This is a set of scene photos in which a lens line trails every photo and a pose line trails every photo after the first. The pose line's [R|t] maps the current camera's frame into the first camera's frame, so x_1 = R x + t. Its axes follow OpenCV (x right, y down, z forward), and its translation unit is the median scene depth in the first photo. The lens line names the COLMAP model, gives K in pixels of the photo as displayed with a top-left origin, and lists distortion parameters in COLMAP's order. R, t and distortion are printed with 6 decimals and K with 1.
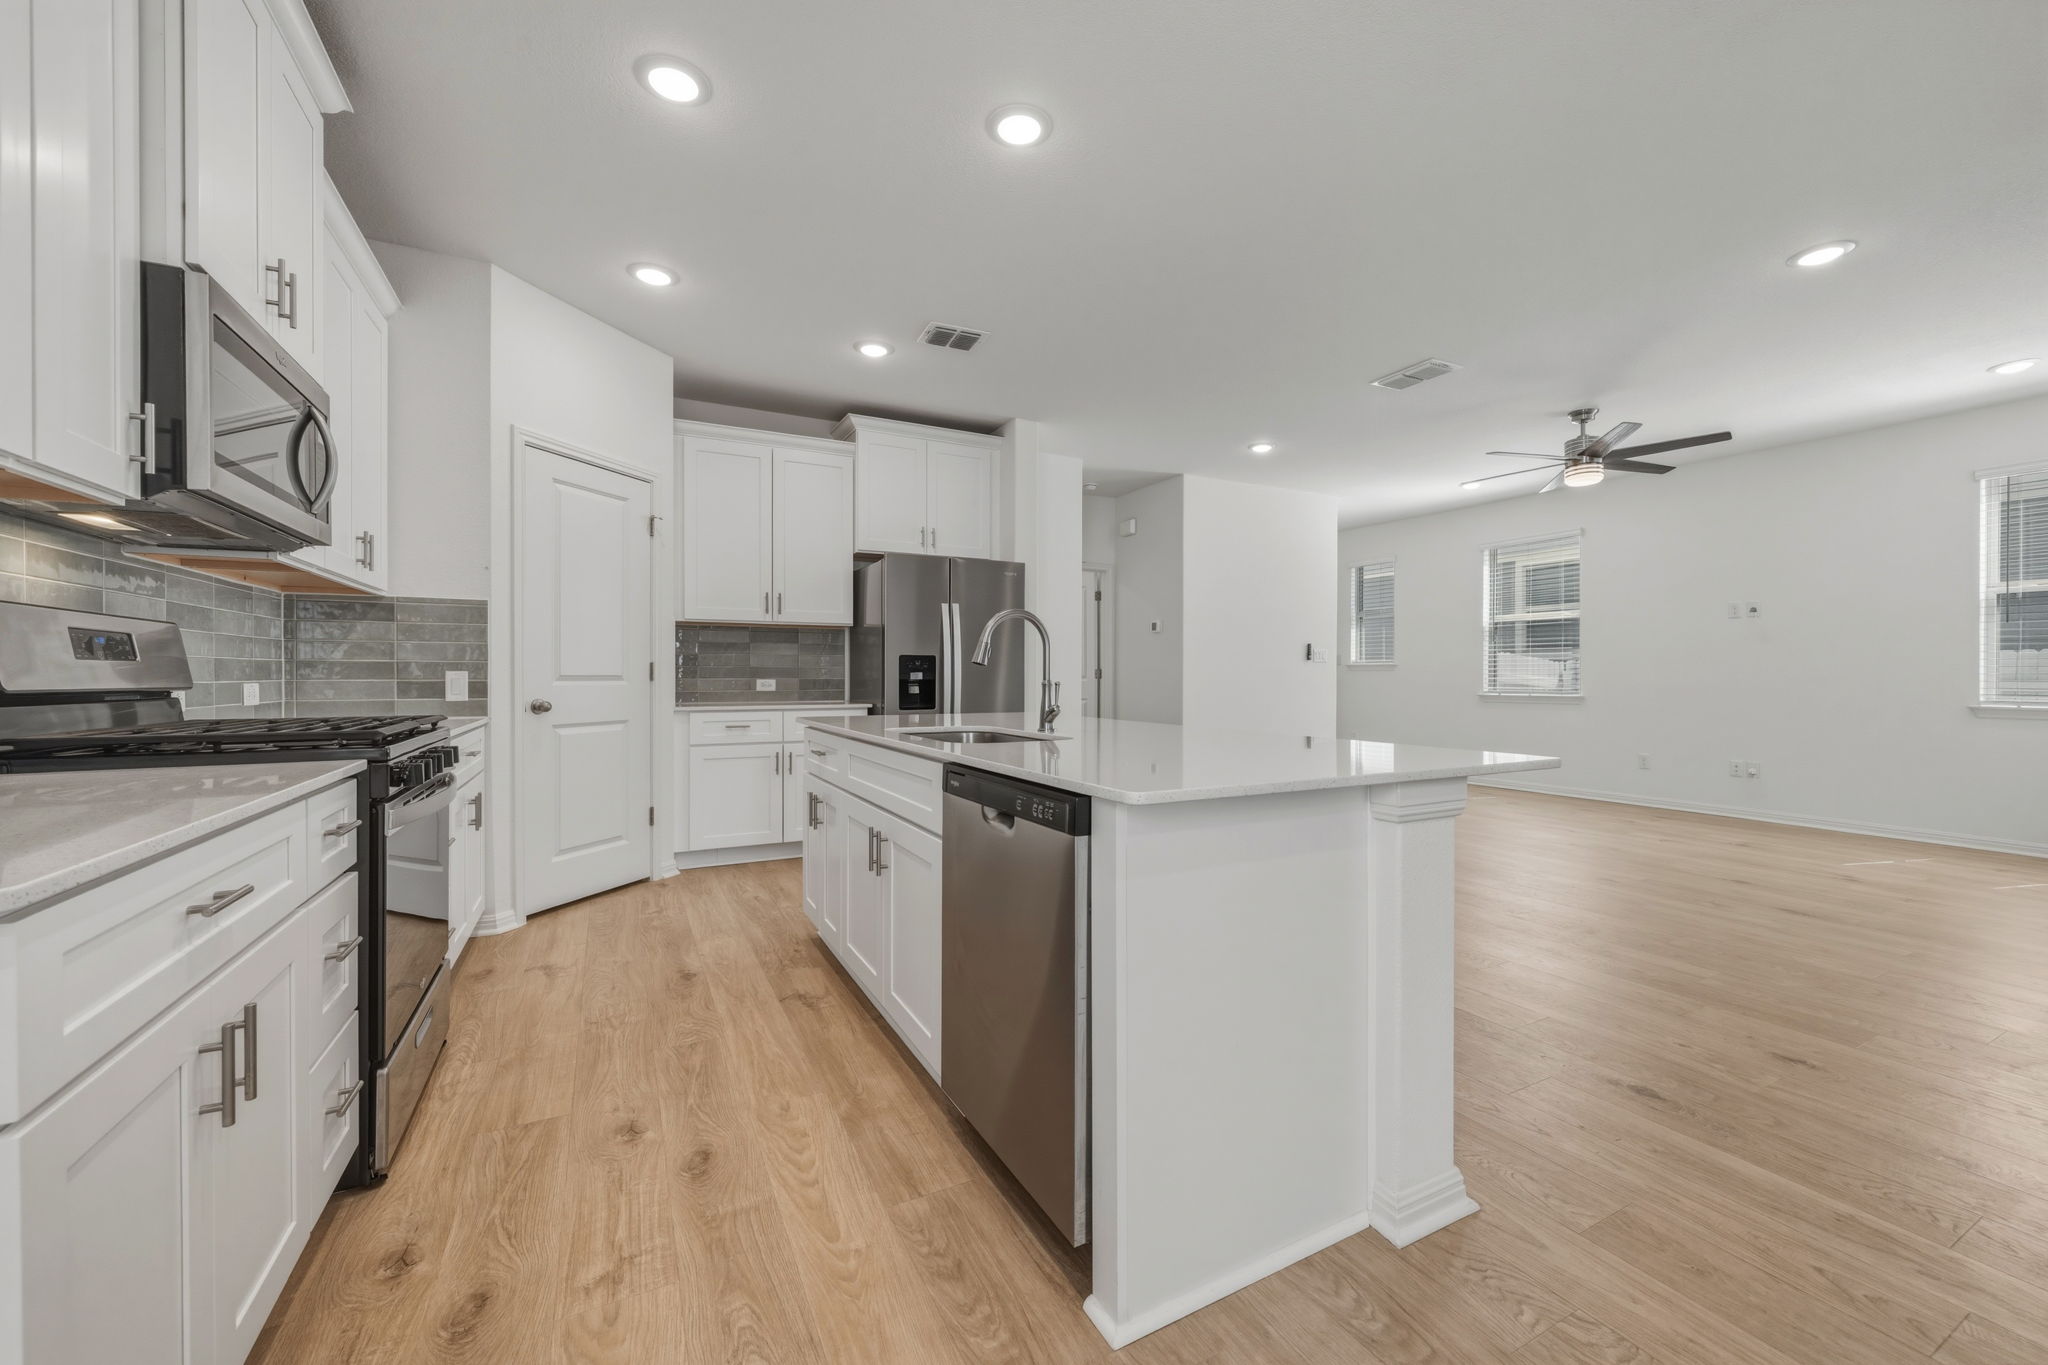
lens RADIAL K [[802.5, 0, 1050.8], [0, 802.5, 679.7], [0, 0, 1]] dist [-0.001338, 0.000047]
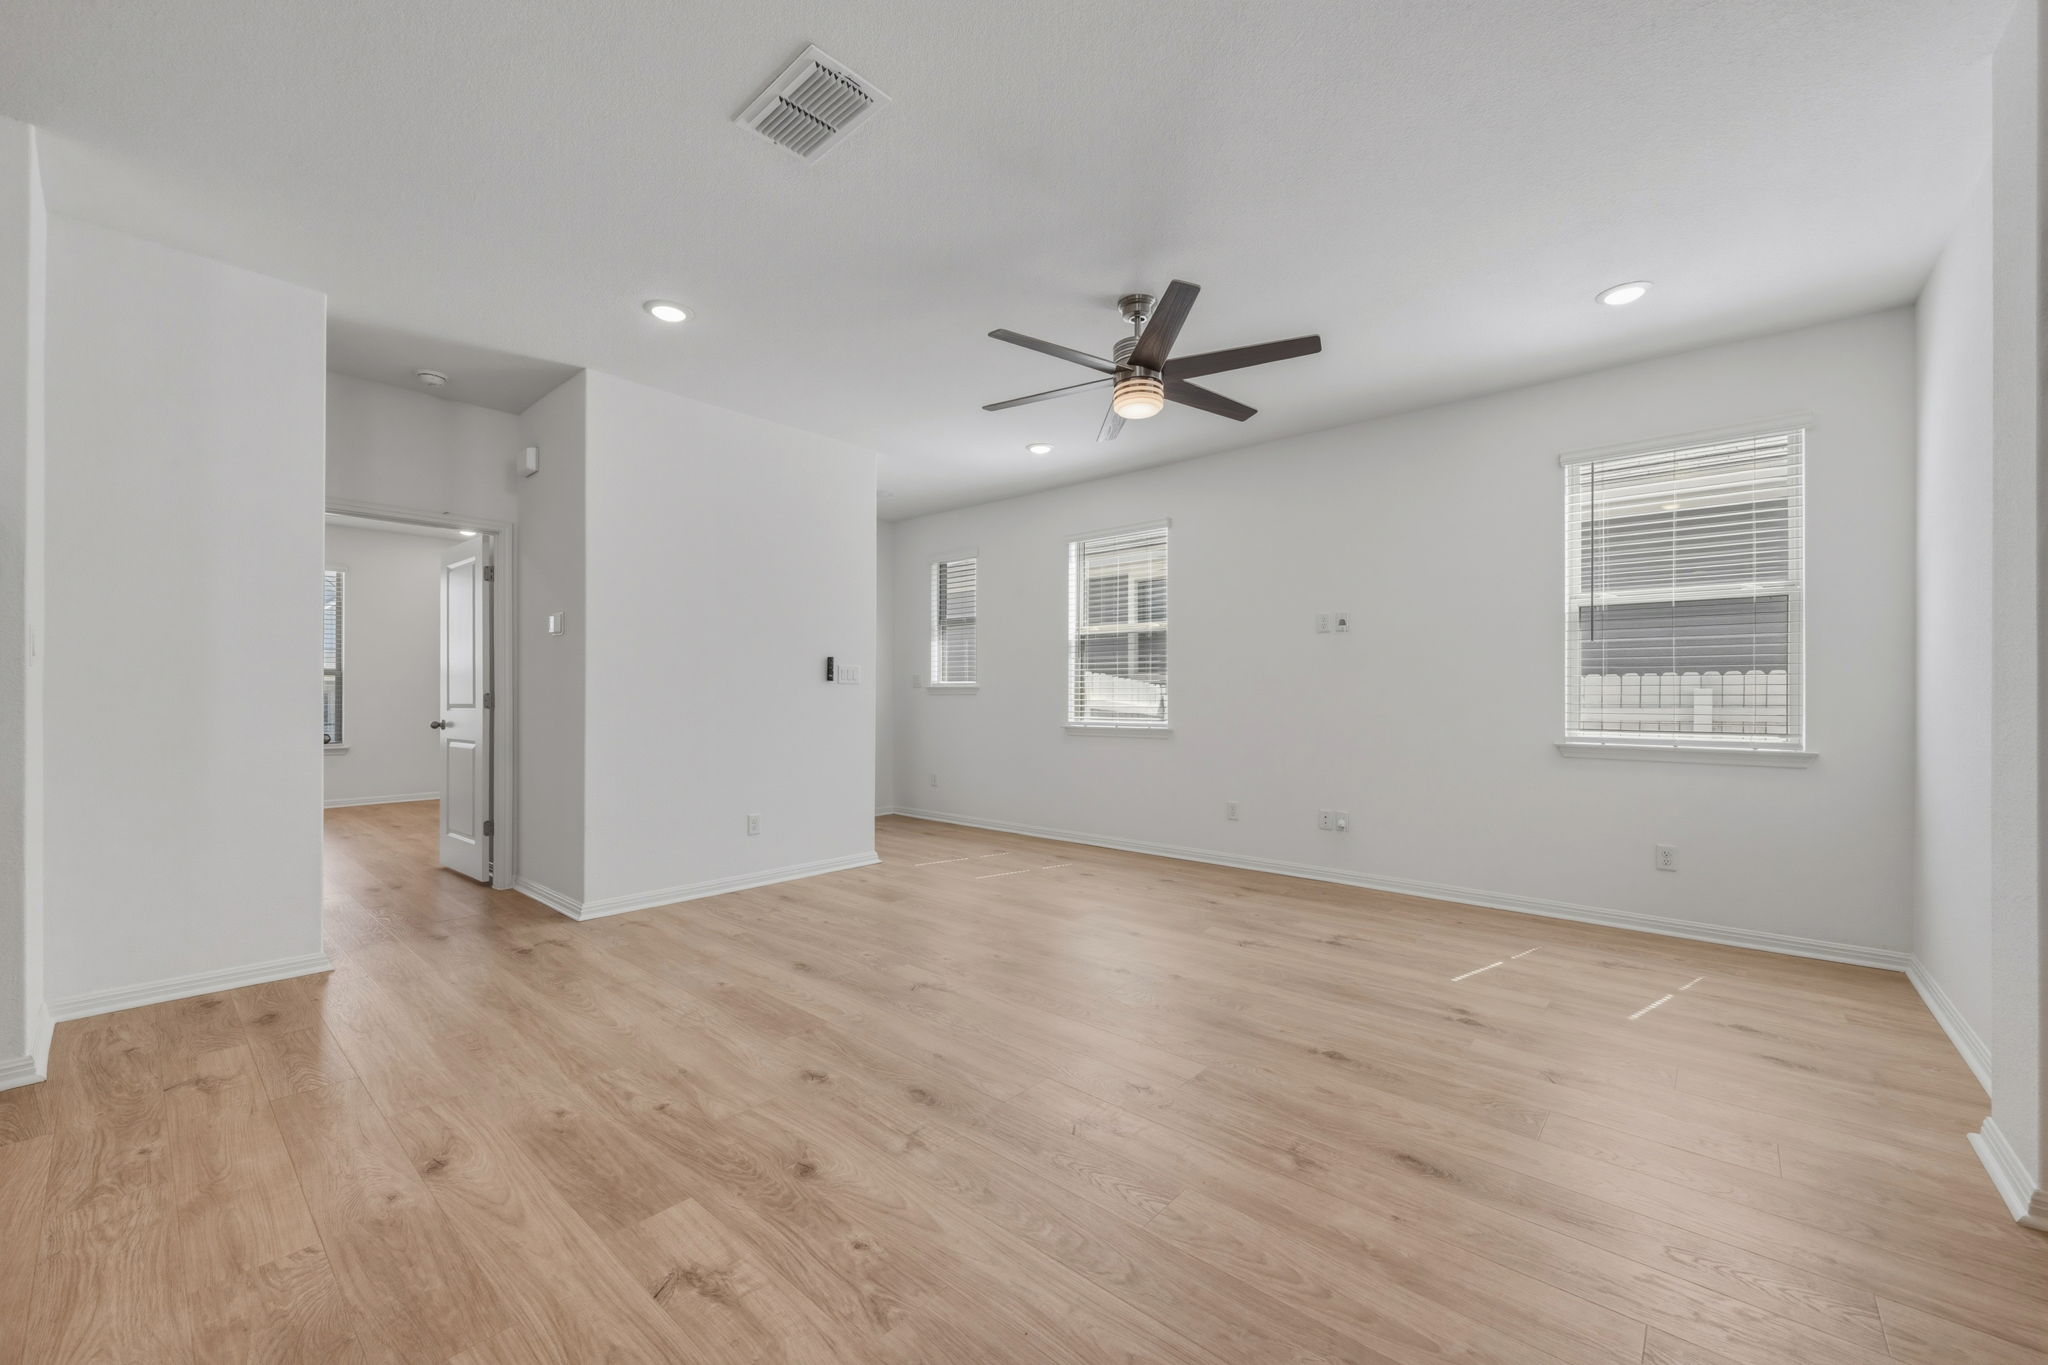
lens RADIAL K [[802.5, 0, 1058.1], [0, 802.5, 697.0], [0, 0, 1]] dist [-0.001338, 0.000047]
pose [[0.926819, 0.000746, 0.375507, 0.279956], [0.000178, 0.999997, -0.002427, -0.009189], [-0.375508, 0.002316, 0.926816, 0.326196]]
